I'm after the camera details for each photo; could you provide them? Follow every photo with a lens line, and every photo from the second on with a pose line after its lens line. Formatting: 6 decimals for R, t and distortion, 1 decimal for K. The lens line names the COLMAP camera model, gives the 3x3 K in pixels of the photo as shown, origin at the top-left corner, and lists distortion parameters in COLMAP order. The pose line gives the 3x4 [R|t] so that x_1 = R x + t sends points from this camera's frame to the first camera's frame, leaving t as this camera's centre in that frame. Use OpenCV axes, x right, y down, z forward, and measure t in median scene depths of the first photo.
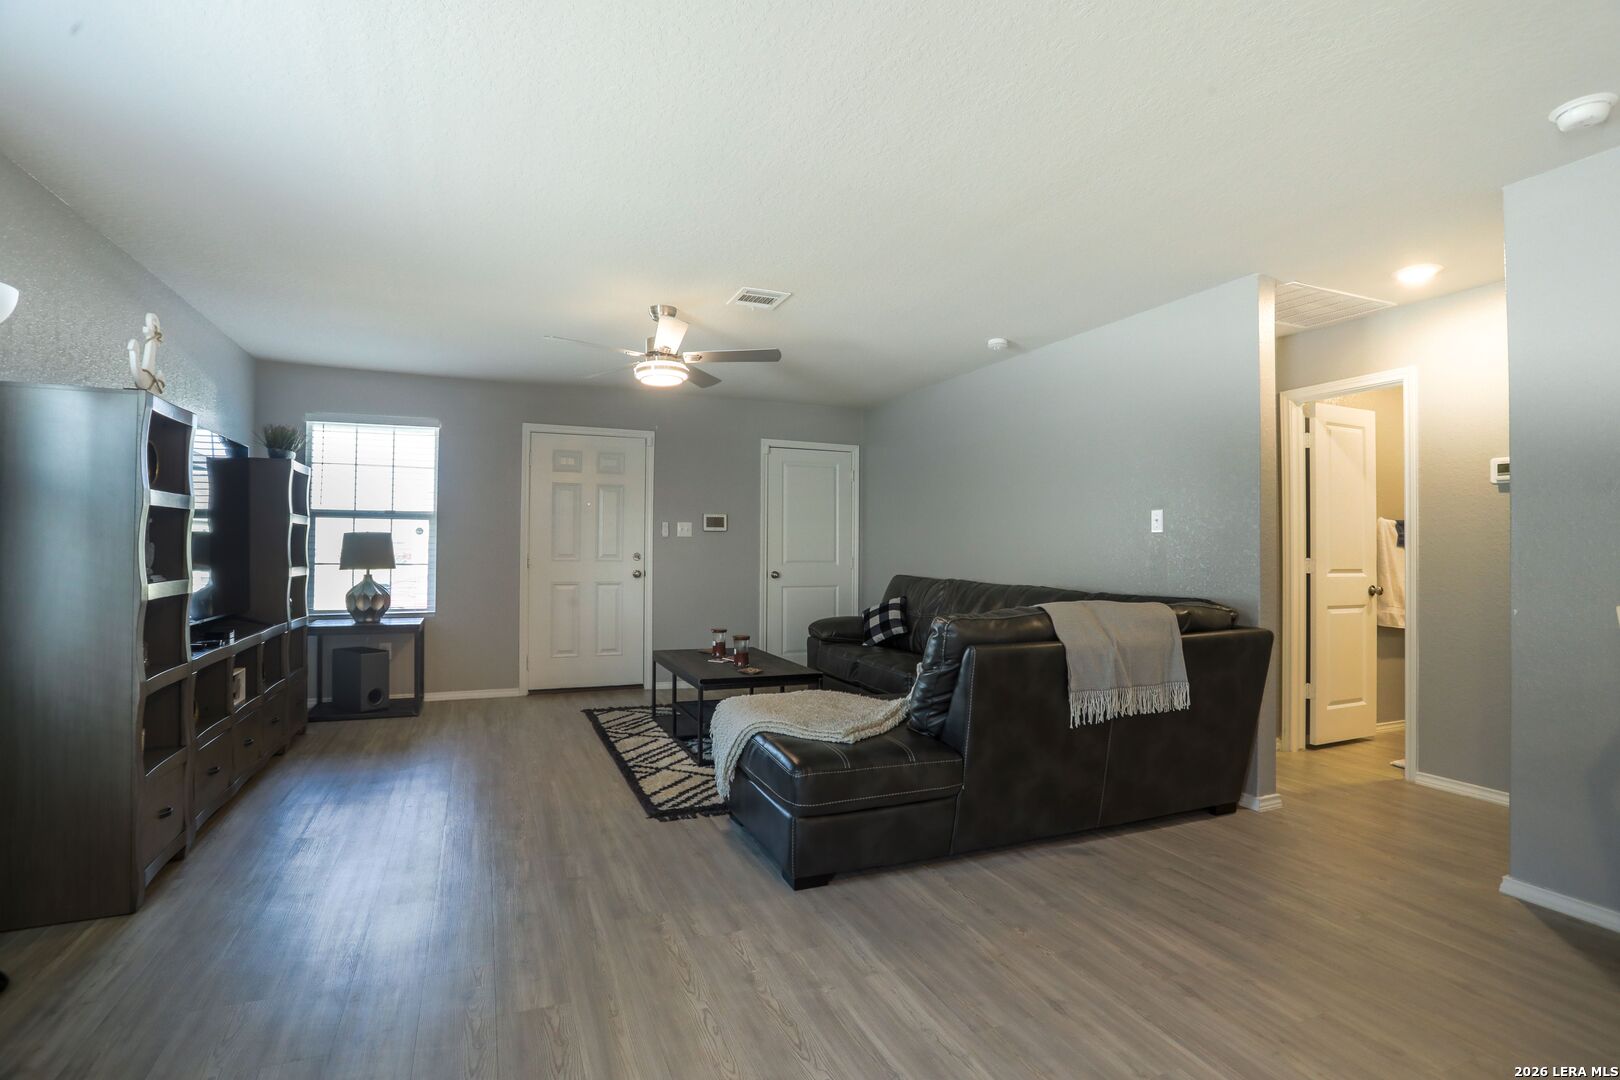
lens RADIAL K [[803.5, 0, 801.6], [0, 803.5, 532.2], [0, 0, 1]] dist [-0.022413, 0.000667]
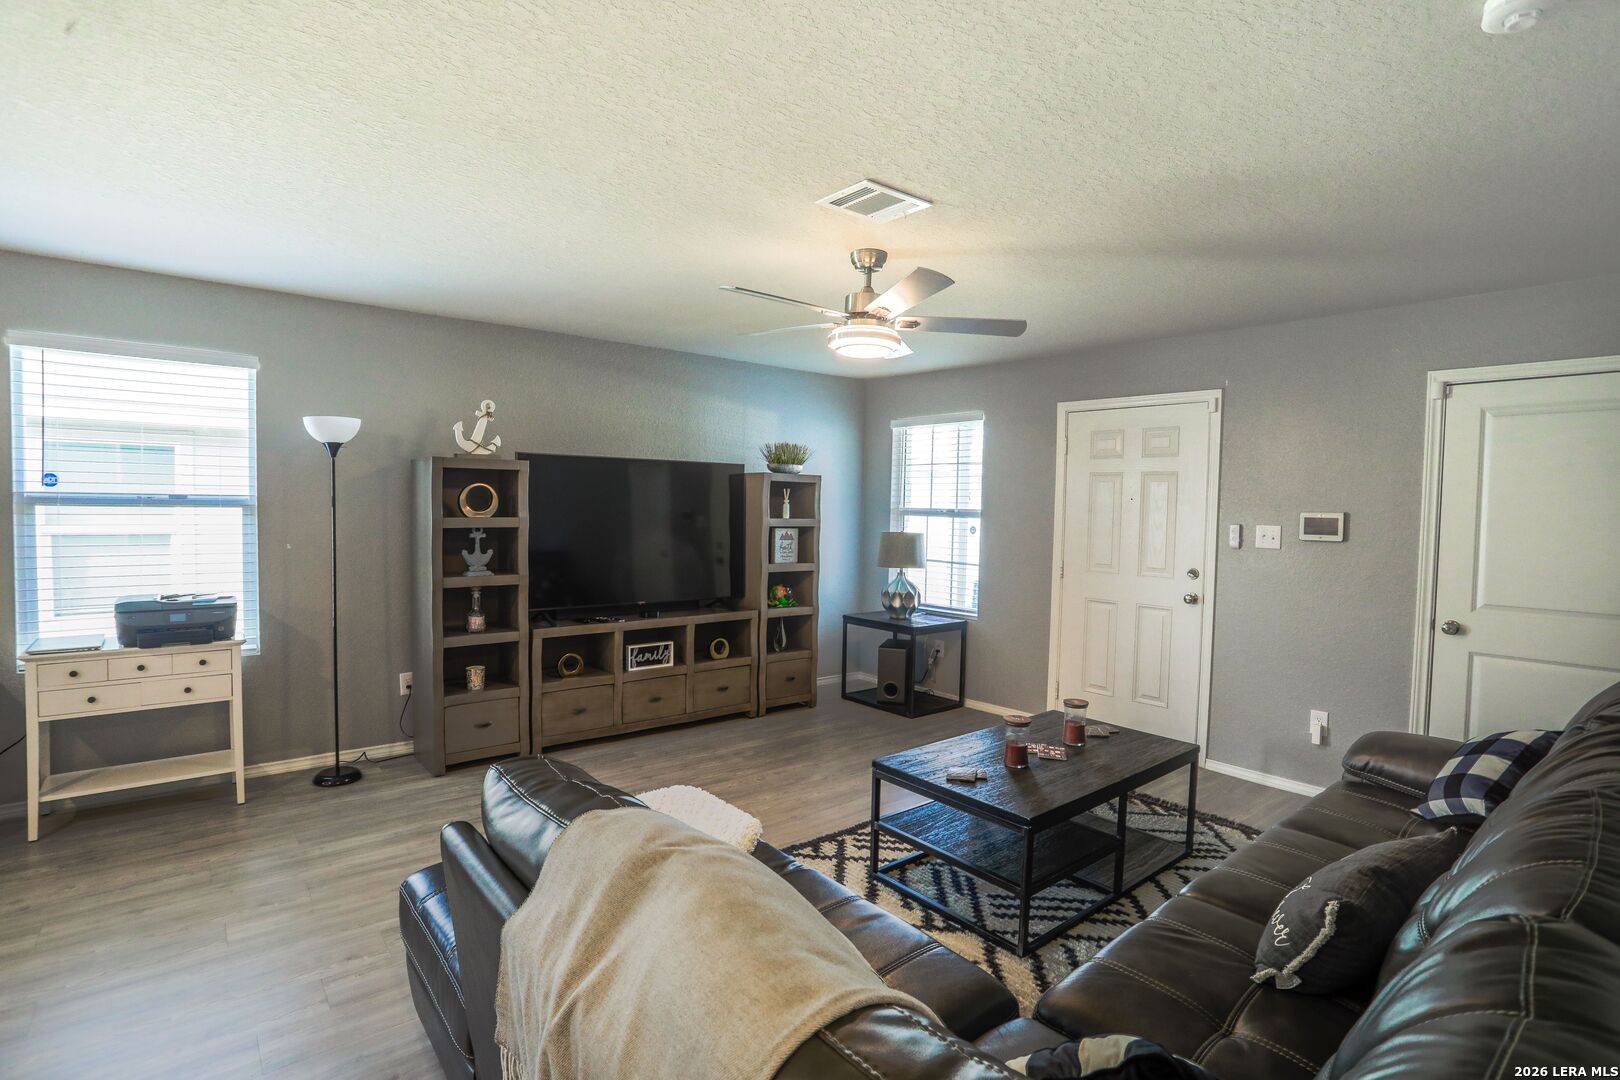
lens RADIAL K [[803.5, 0, 826.0], [0, 803.5, 548.1], [0, 0, 1]] dist [-0.022413, 0.000667]
pose [[0.332332, 0.049383, -0.941869, 0.358279], [-0.004708, 0.998703, 0.050702, -0.027019], [0.943151, -0.012415, 0.332134, 0.497346]]
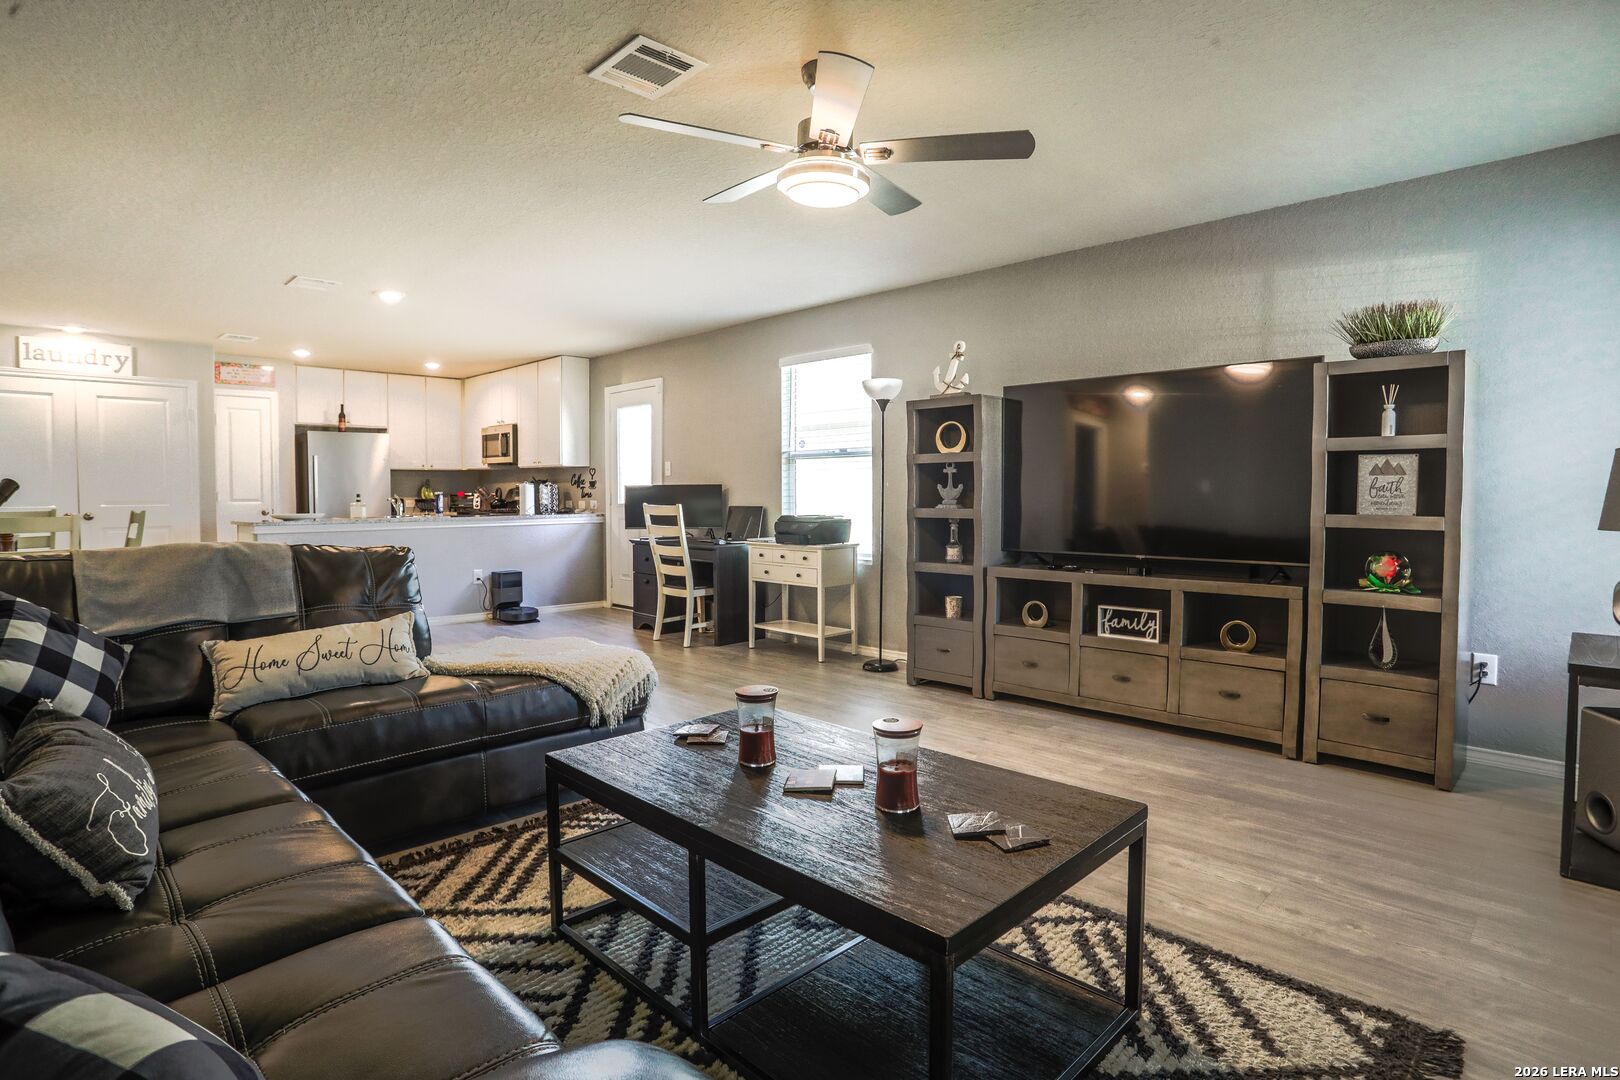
lens RADIAL K [[859.6, 0, 807.8], [0, 859.6, 533.4], [0, 0, 1]] dist [-0.034876, -0.000297]
pose [[-0.913955, 0.016939, -0.405461, 0.058102], [0.003677, 0.999433, 0.033465, 0.026904], [0.405798, 0.029095, -0.913500, 1.085548]]
